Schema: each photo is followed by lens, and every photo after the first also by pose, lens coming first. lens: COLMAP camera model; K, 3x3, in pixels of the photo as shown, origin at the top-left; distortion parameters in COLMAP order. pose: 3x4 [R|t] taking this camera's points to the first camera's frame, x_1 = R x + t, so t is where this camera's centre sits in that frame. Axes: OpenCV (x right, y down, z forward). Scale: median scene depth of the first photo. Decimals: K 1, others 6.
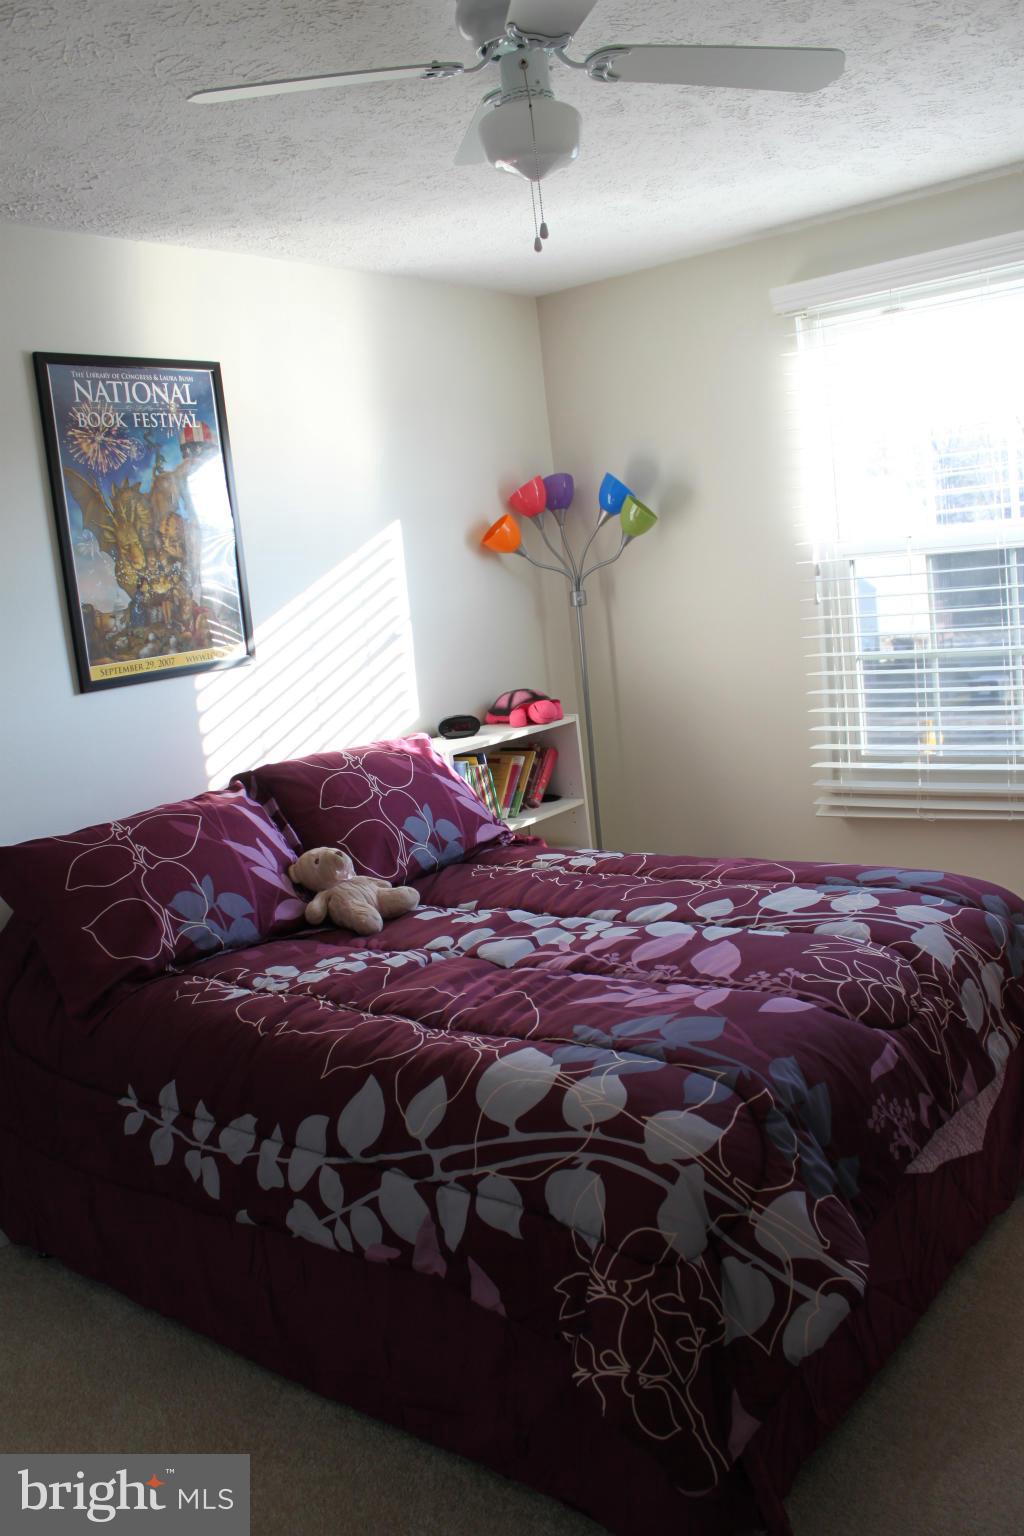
lens RADIAL K [[1275.5, 0, 512.0], [0, 1275.5, 768.0], [0, 0, 1]] dist [-0.163262, 0.138714]
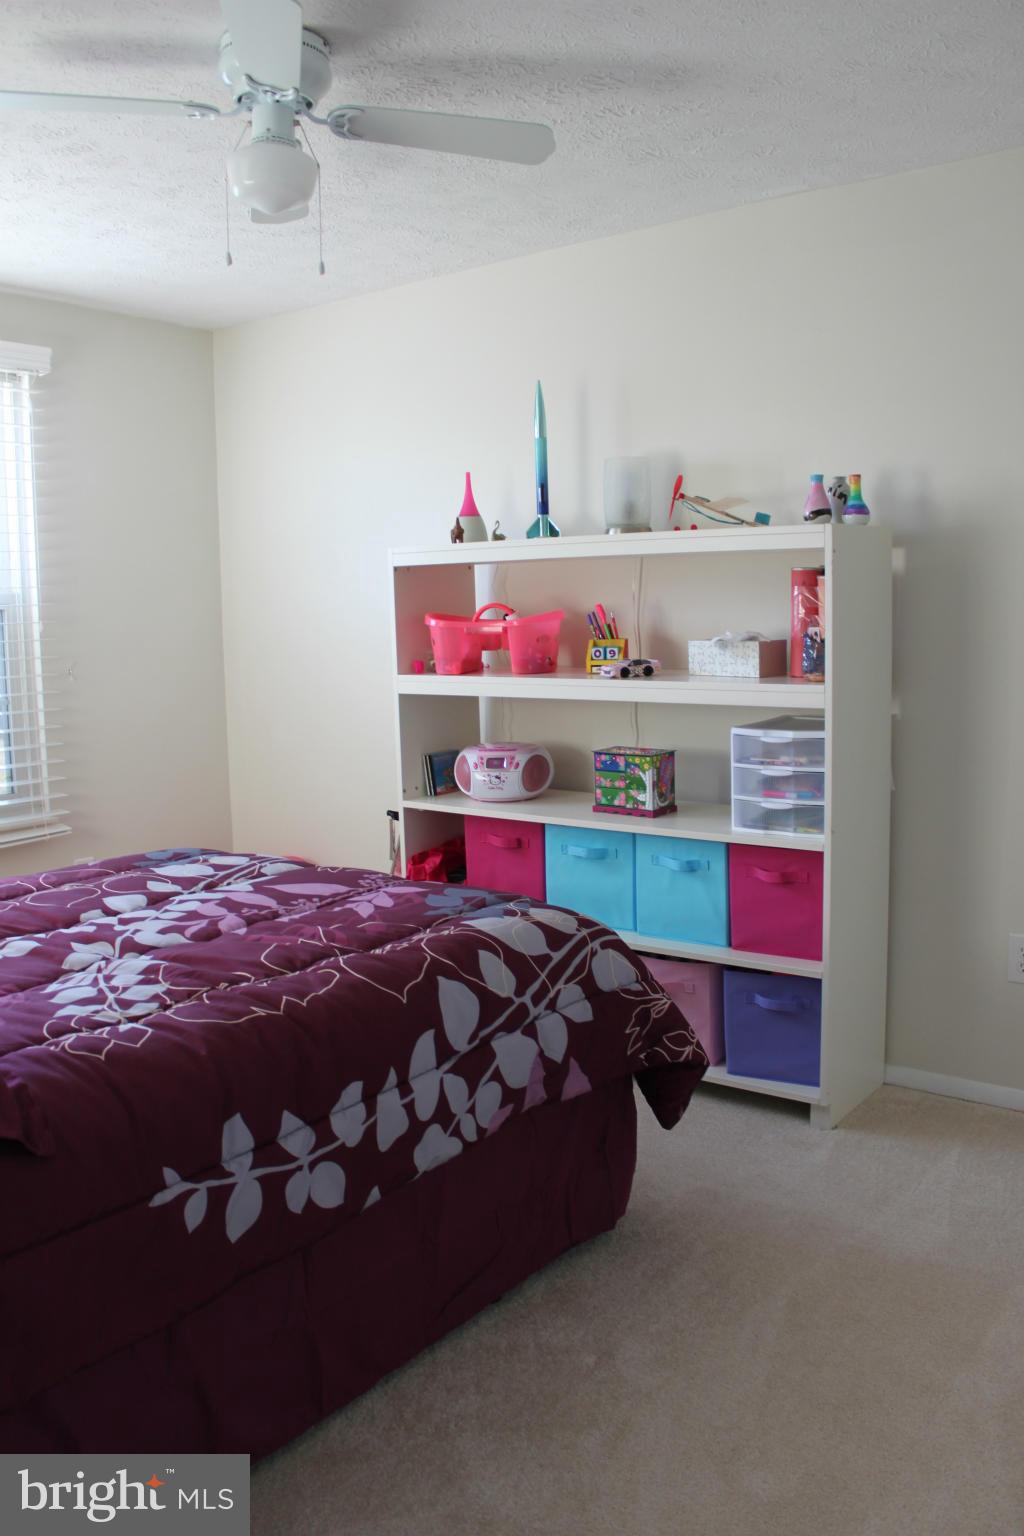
lens RADIAL K [[1183.0, 0, 512.0], [0, 1183.0, 768.0], [0, 0, 1]] dist [-0.161723, 0.133648]
pose [[0.015745, 0.001197, 0.999875, -1.106529], [0.183596, 0.982993, -0.004068, 0.082493], [-0.982876, 0.183637, 0.015258, 0.879379]]
